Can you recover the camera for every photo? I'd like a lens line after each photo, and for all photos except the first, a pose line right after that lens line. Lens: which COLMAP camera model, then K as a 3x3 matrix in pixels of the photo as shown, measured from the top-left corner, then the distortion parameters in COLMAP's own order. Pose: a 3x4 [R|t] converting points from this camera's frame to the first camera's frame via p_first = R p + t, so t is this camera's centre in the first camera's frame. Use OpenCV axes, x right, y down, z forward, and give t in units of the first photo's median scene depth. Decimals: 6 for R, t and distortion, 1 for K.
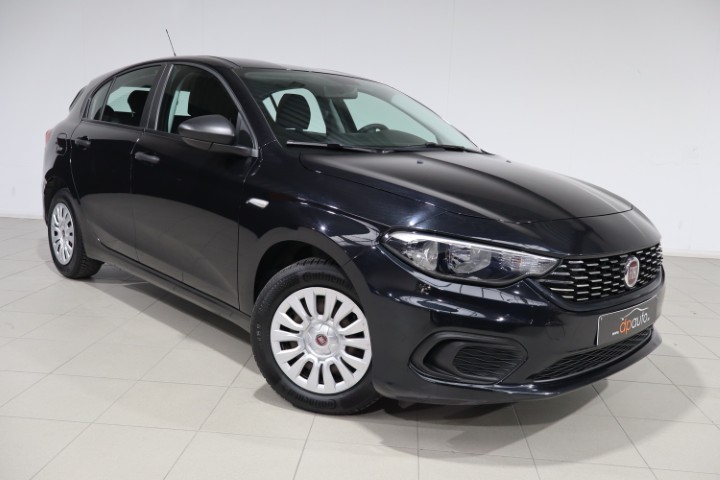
lens RADIAL K [[643.0, 0, 361.3], [0, 643.0, 237.3], [0, 0, 1]] dist [-0.001516, 0.001740]
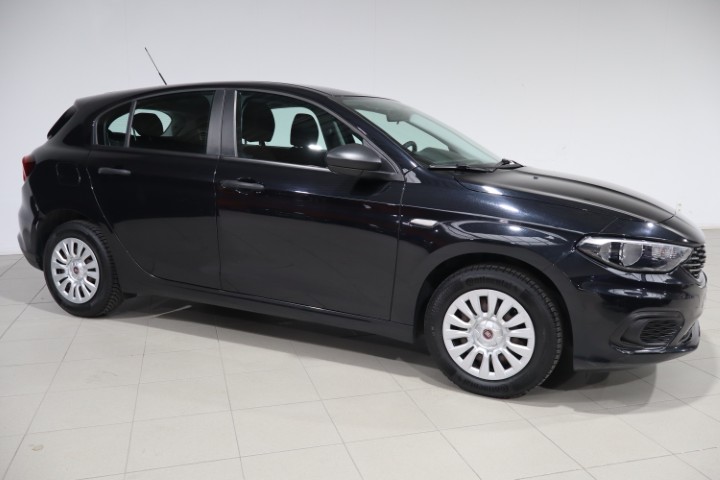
lens RADIAL K [[620.8, 0, 360.9], [0, 620.8, 242.4], [0, 0, 1]] dist [-0.002721, -0.002178]
pose [[0.930965, -0.091480, 0.353461, -0.658669], [0.085358, 0.995807, 0.032908, -0.063346], [-0.354989, -0.000465, 0.934870, 0.028236]]
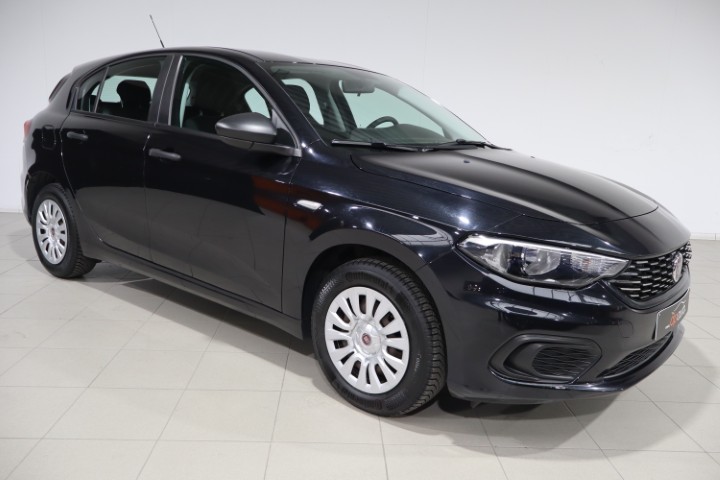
lens RADIAL K [[620.8, 0, 360.8], [0, 620.8, 241.6], [0, 0, 1]] dist [-0.002721, -0.002178]
pose [[0.992000, -0.022038, 0.124302, -0.187721], [0.016484, 0.998827, 0.045536, -0.037082], [-0.125159, -0.043123, 0.991199, 0.049841]]
